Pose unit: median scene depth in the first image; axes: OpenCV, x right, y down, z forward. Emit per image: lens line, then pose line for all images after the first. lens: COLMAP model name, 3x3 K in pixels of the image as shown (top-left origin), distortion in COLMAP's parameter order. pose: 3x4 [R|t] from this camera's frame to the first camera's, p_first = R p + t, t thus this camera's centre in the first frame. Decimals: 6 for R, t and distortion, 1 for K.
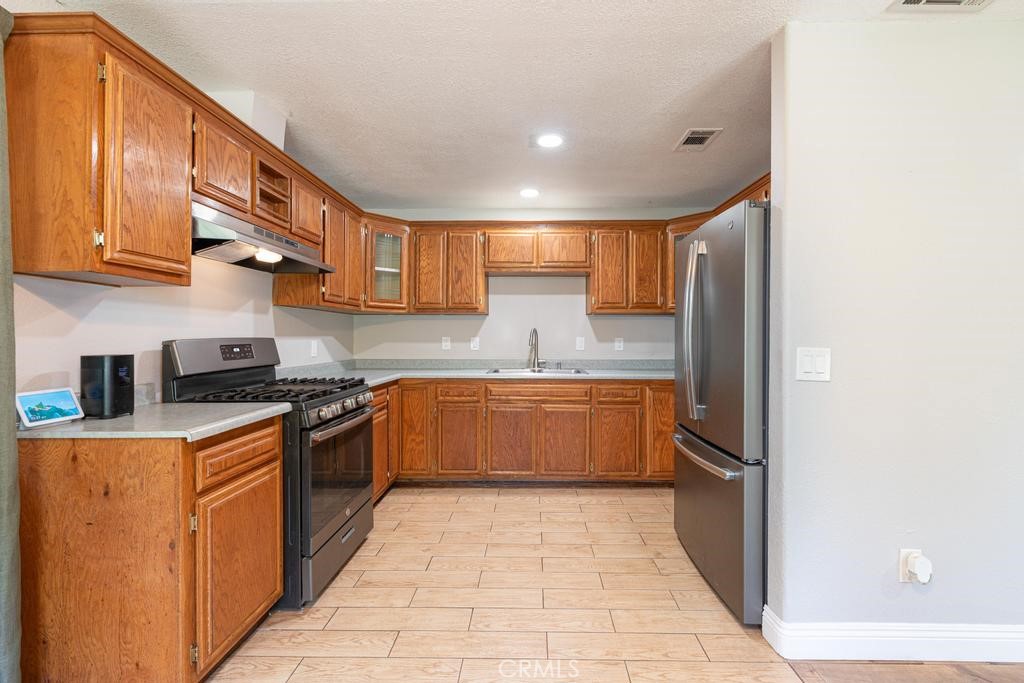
lens RADIAL K [[448.3, 0, 524.7], [0, 448.3, 332.3], [0, 0, 1]] dist [-0.004505, -0.000548]
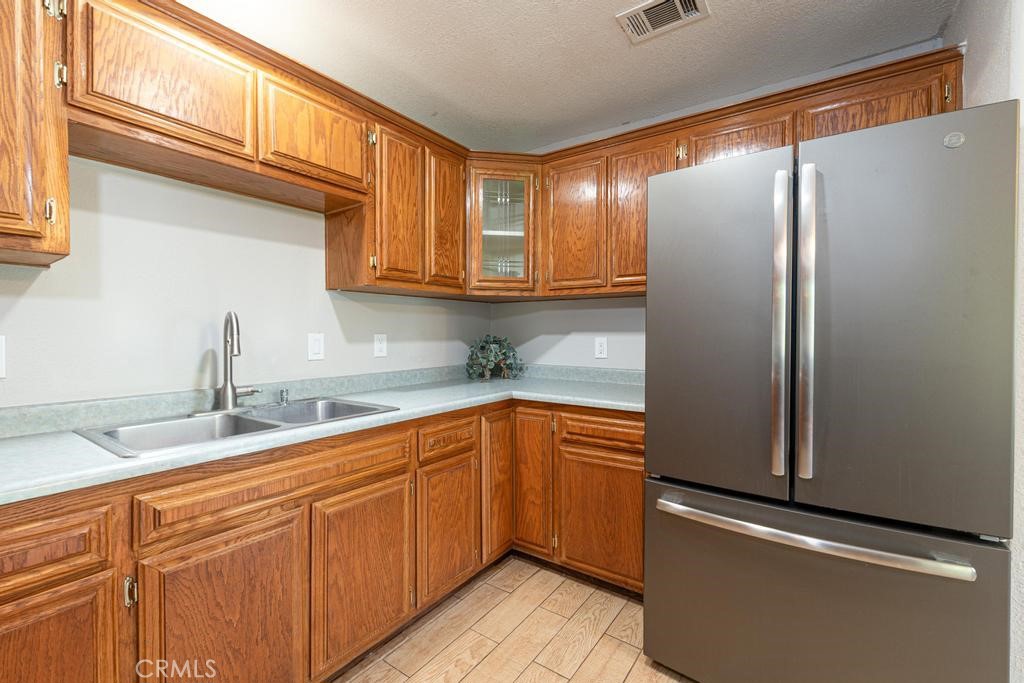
lens RADIAL K [[437.4, 0, 516.1], [0, 437.4, 337.7], [0, 0, 1]] dist [0.001179, -0.000289]
pose [[0.562108, -0.012790, 0.826965, -0.181969], [-0.008194, 0.999745, 0.021032, 0.003900], [-0.827023, -0.018598, 0.561860, 0.634731]]
